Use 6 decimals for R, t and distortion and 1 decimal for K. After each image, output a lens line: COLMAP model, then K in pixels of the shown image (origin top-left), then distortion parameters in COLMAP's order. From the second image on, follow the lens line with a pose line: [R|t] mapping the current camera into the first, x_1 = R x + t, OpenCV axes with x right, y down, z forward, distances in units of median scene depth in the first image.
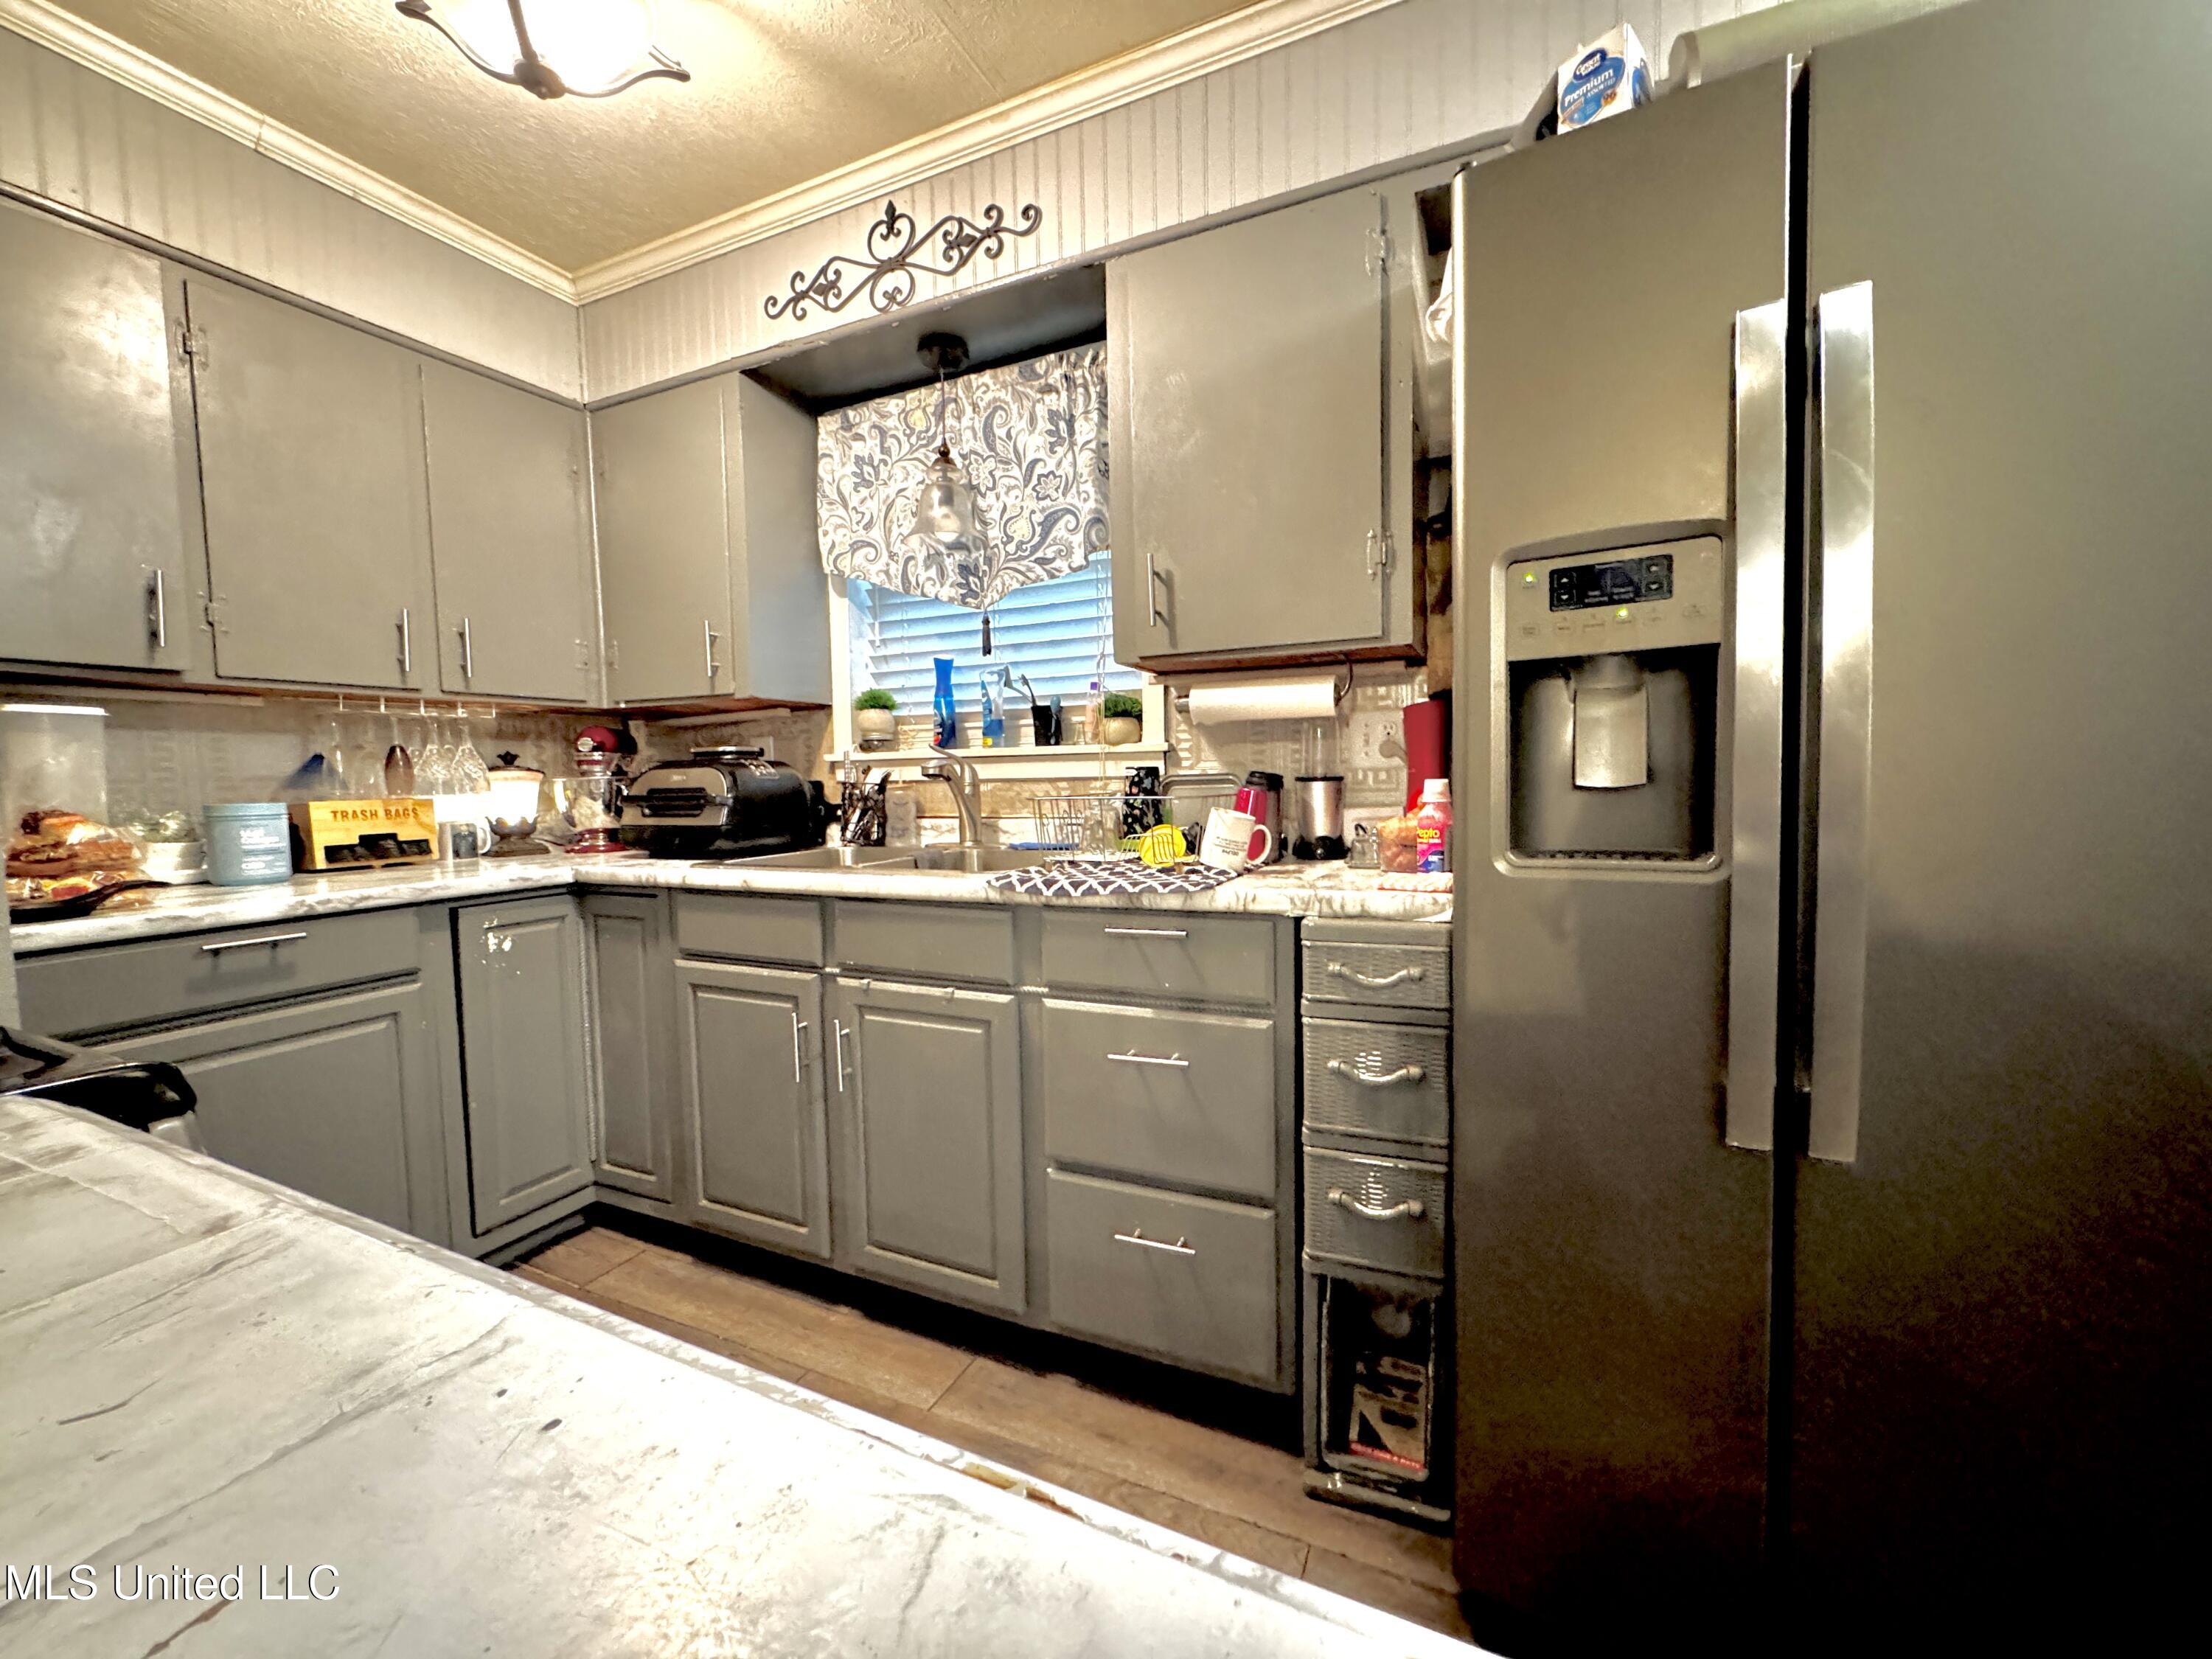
lens RADIAL K [[884.8, 0, 1099.4], [0, 884.8, 828.4], [0, 0, 1]] dist [-0.001327, -0.000026]
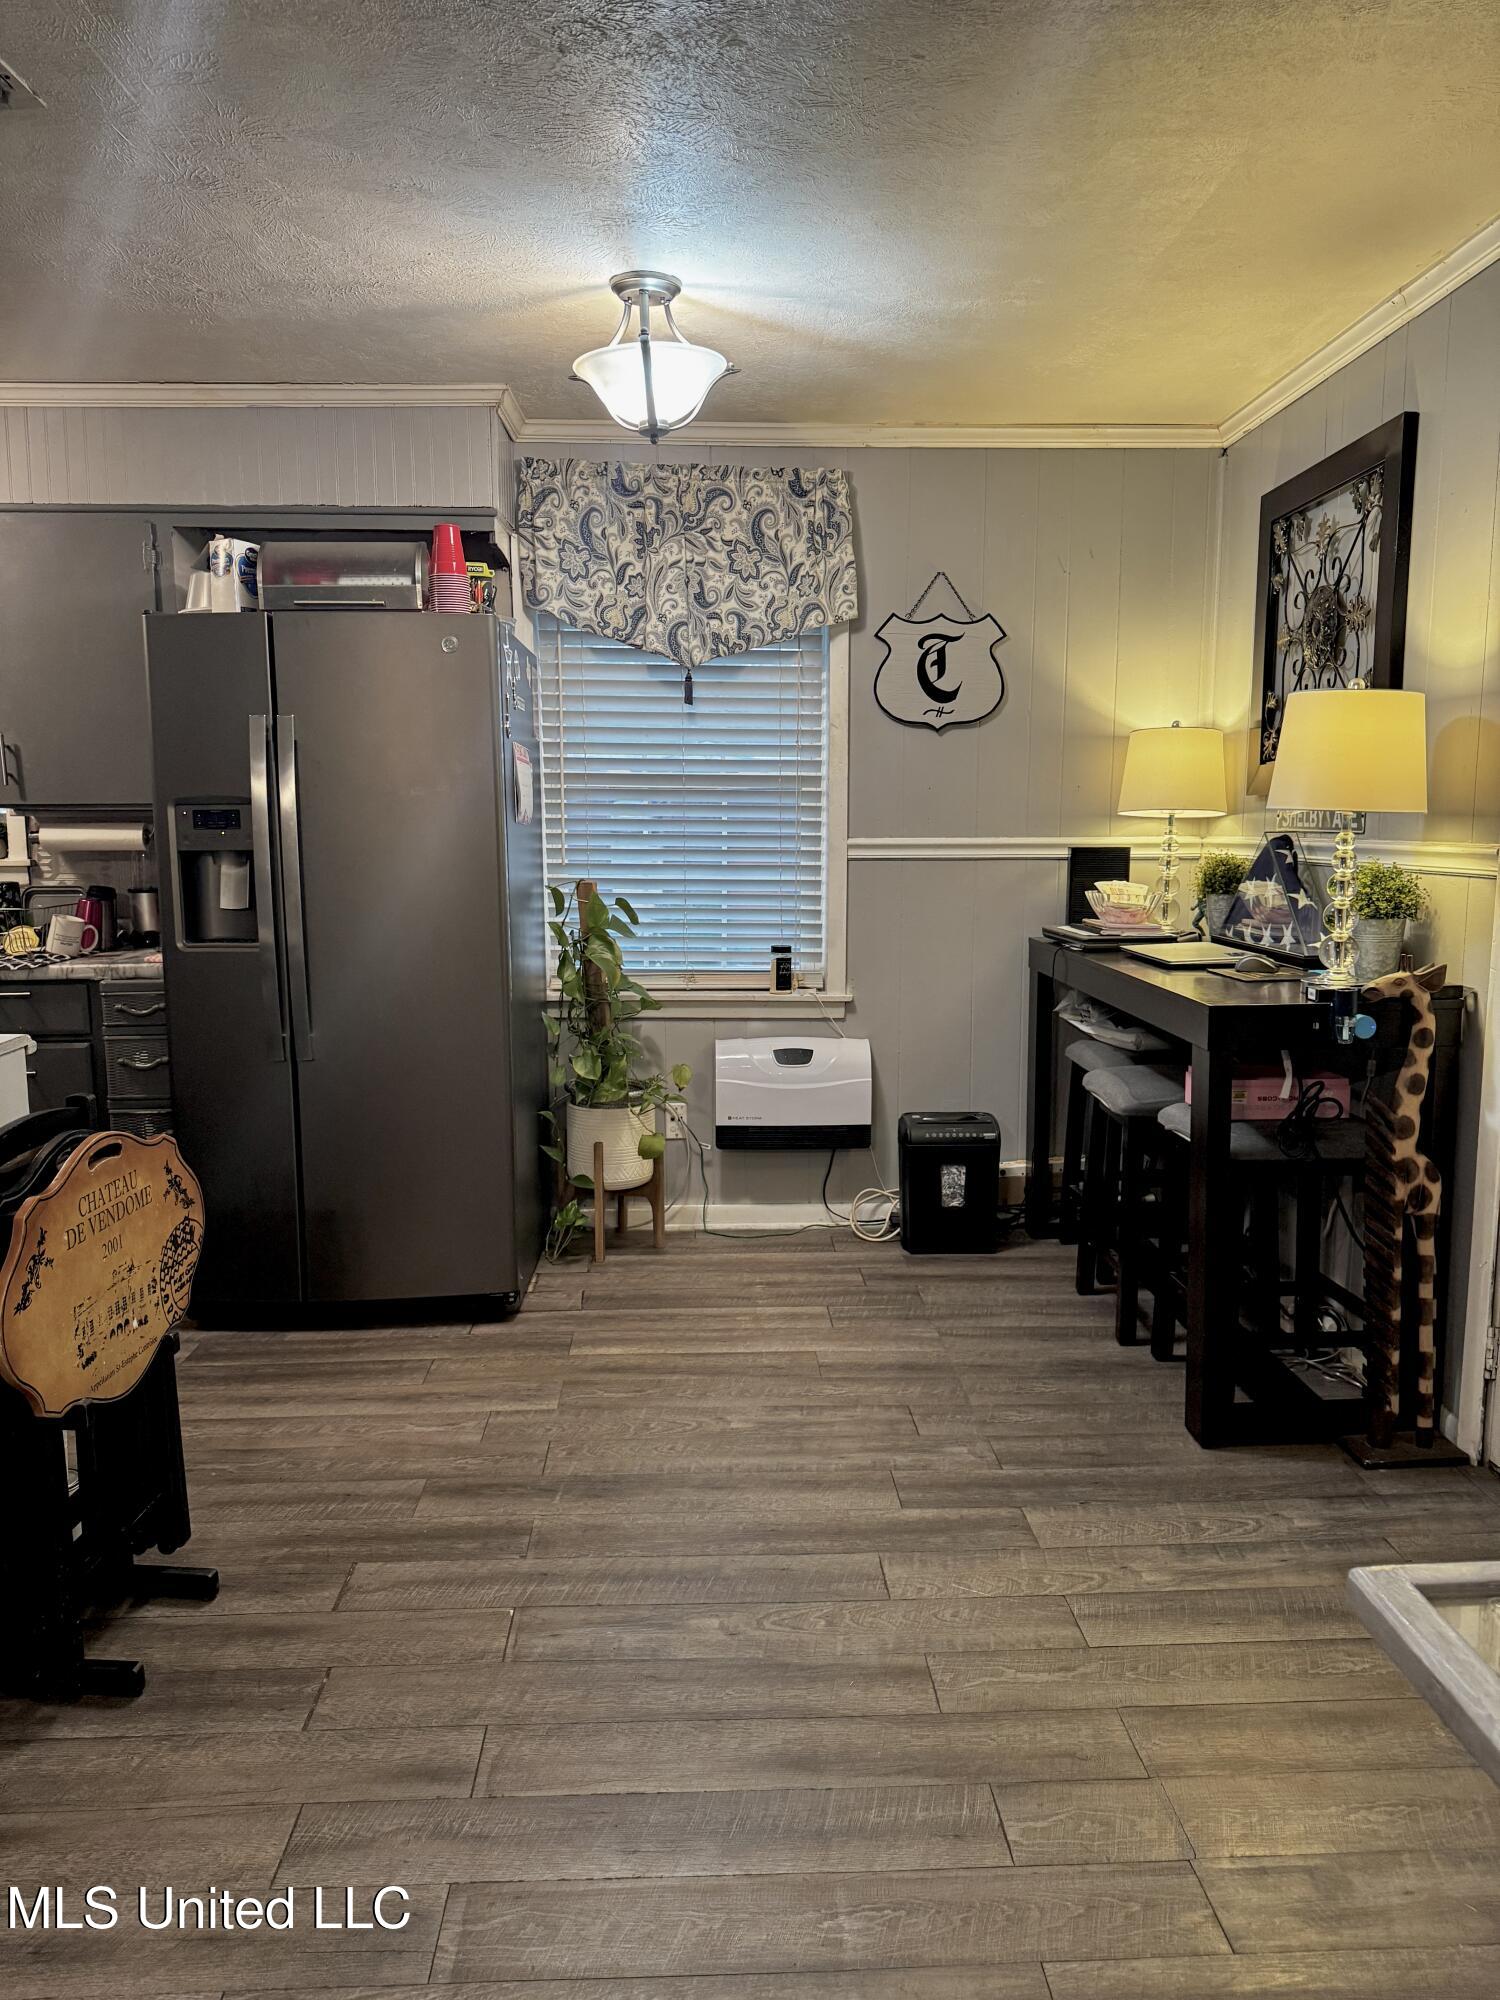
lens RADIAL K [[1414.7, 0, 746.1], [0, 1414.7, 1001.5], [0, 0, 1]] dist [0.029274, 0.004249]
pose [[0.892061, -0.043290, 0.449836, 0.081819], [0.011058, 0.997194, 0.074035, -0.042420], [-0.451779, -0.061069, 0.890037, -1.724831]]
